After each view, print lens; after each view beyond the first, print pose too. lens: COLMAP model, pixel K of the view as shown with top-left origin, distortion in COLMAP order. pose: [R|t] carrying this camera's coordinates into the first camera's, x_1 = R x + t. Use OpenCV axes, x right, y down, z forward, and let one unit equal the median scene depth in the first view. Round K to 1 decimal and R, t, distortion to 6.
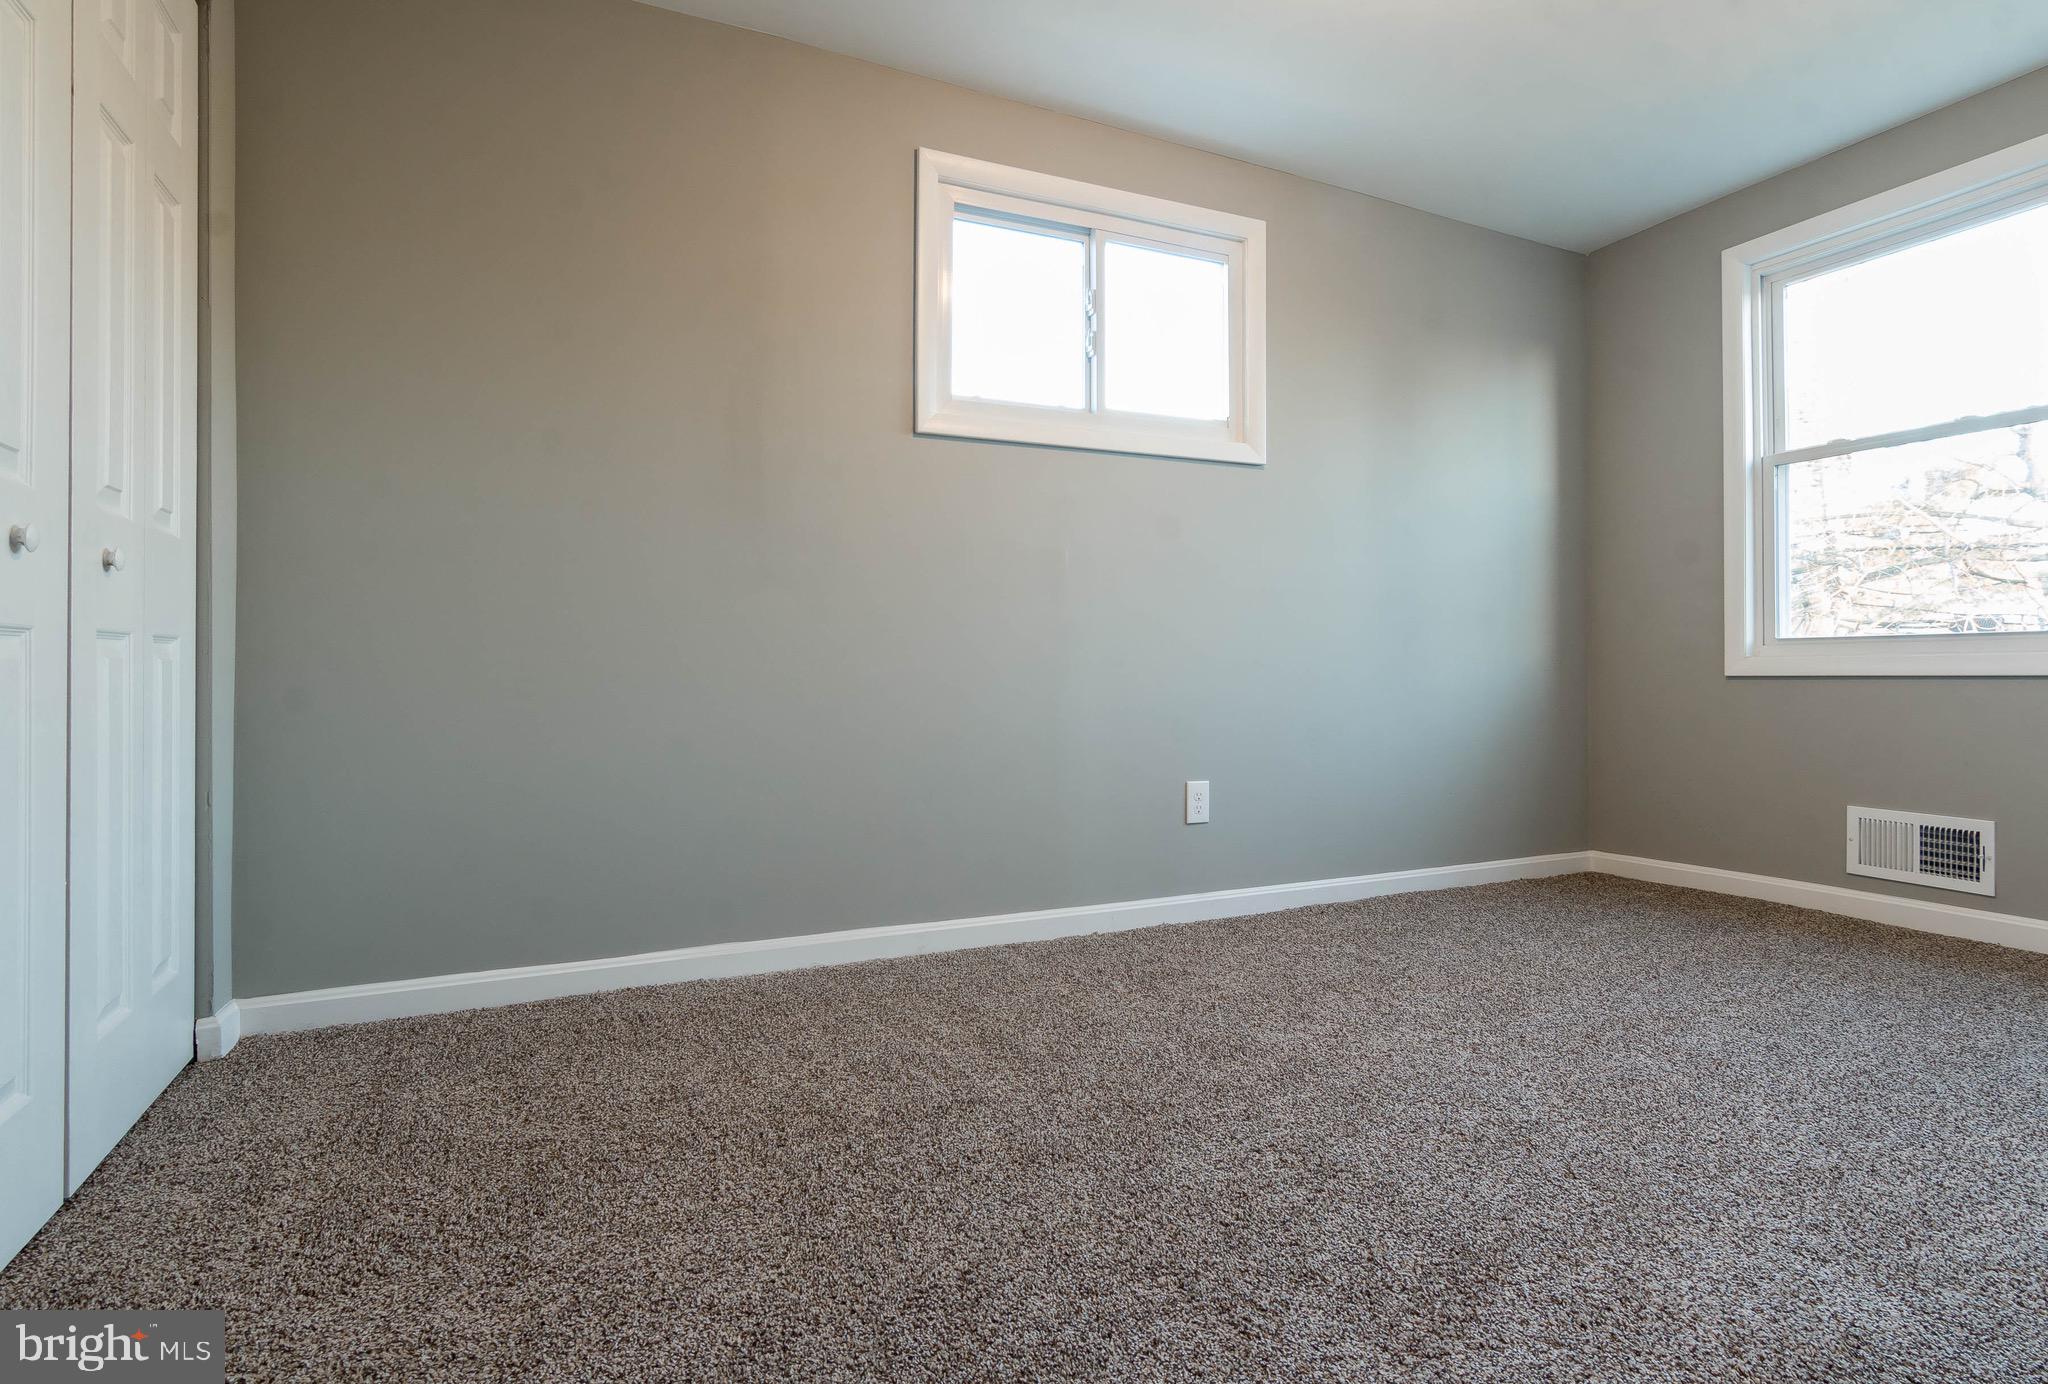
lens RADIAL K [[1059.5, 0, 1023.6], [0, 1059.5, 688.1], [0, 0, 1]] dist [-0.007616, 0.004394]
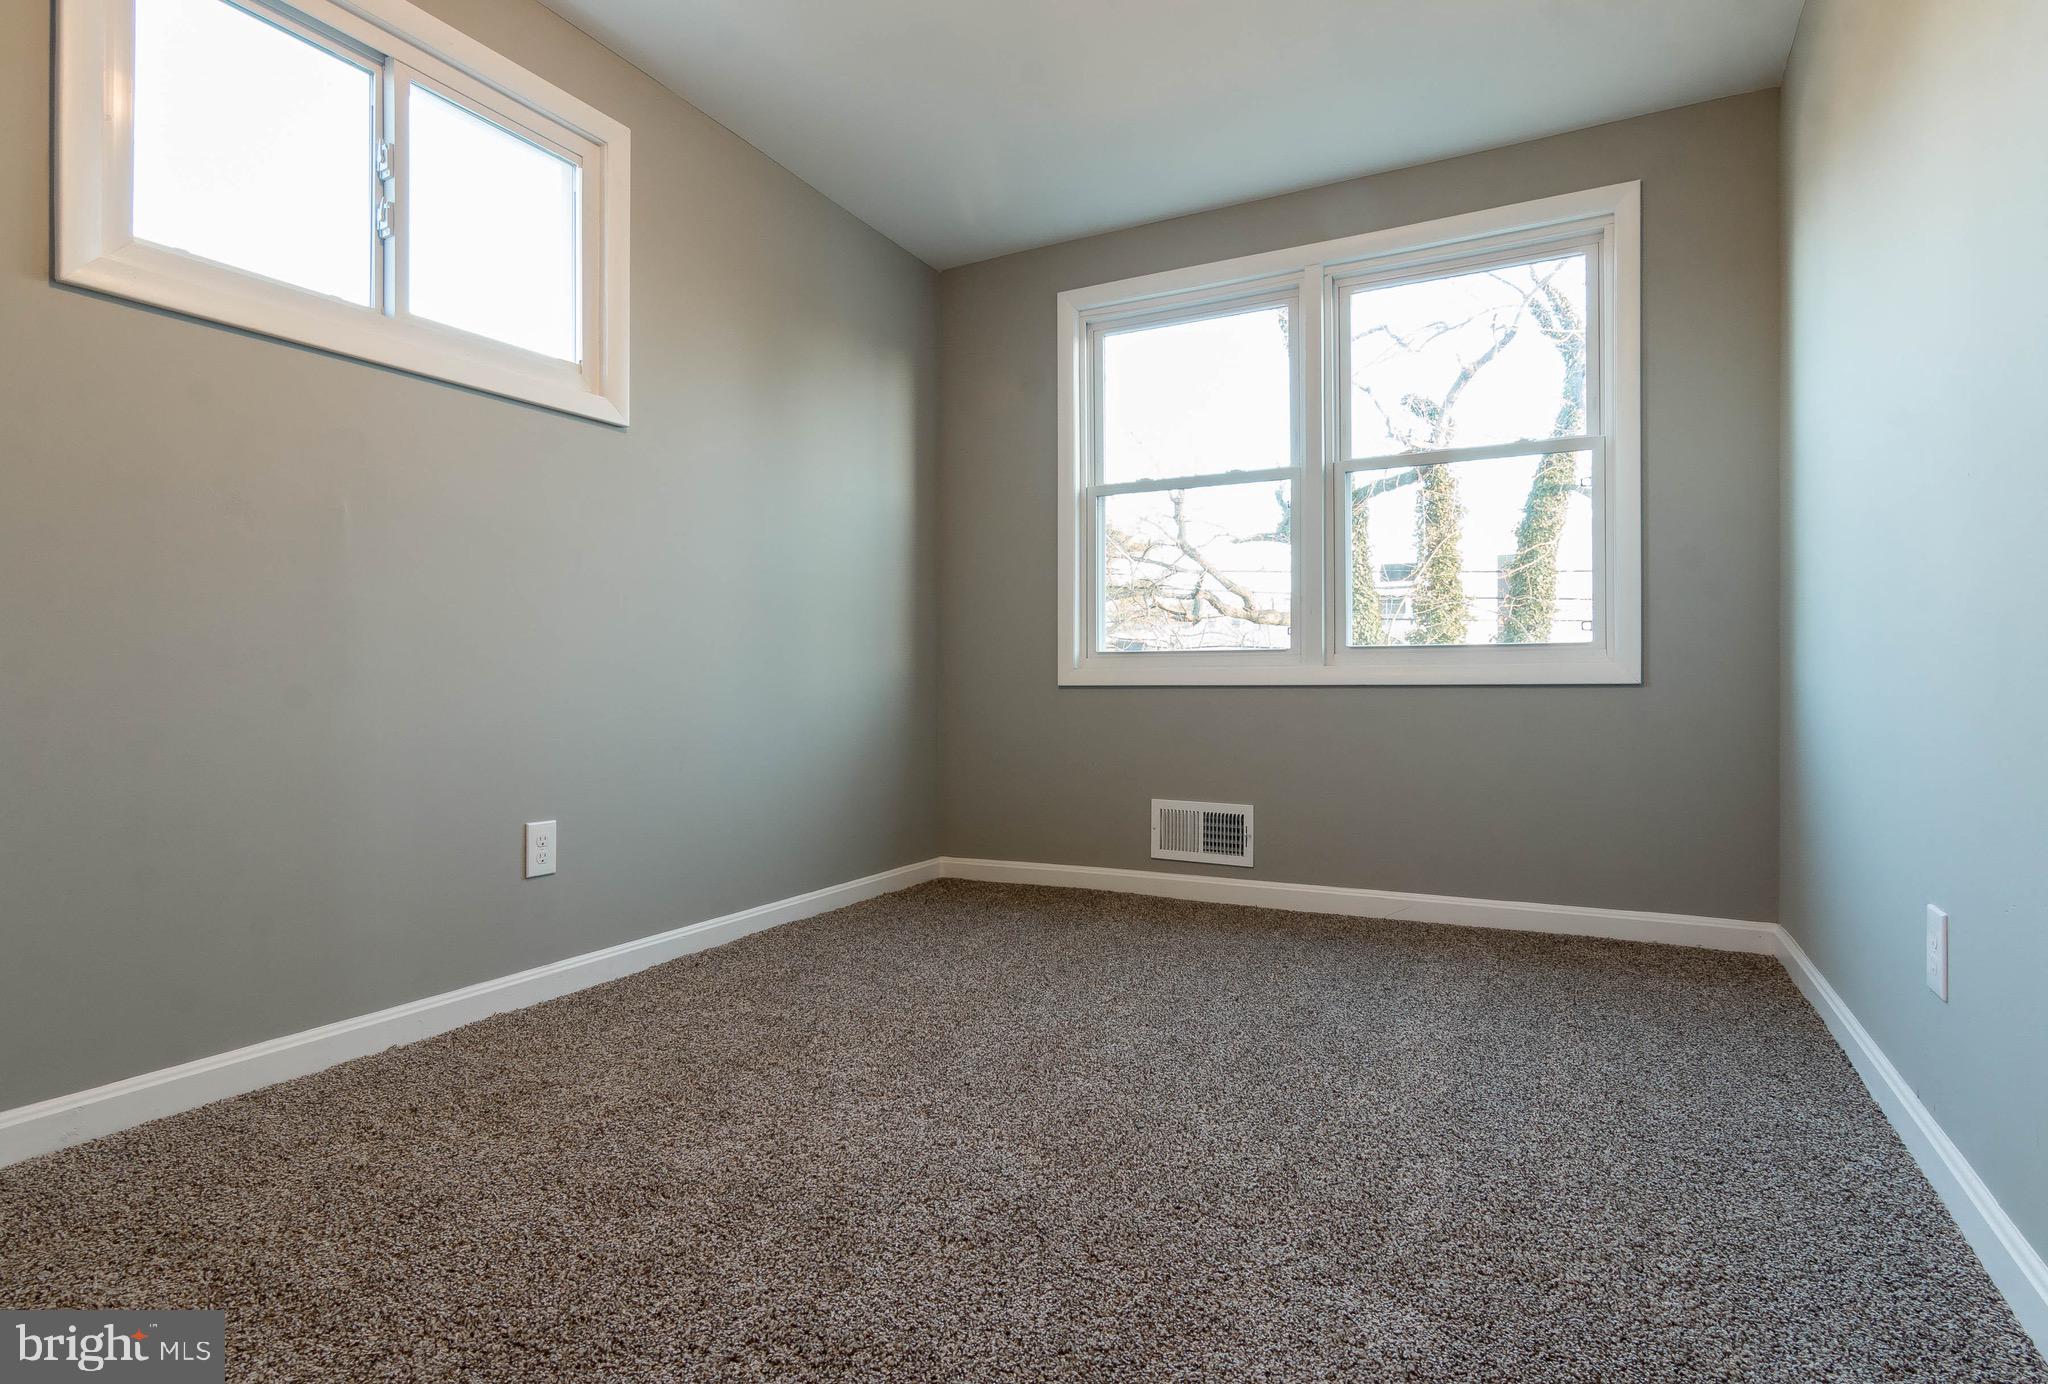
lens RADIAL K [[1059.5, 0, 1023.6], [0, 1059.5, 688.1], [0, 0, 1]] dist [-0.007616, 0.004394]
pose [[0.790526, -0.001892, 0.612426, -0.033714], [0.007262, 0.999954, -0.006284, -0.002722], [-0.612386, 0.009415, 0.790503, 0.186703]]
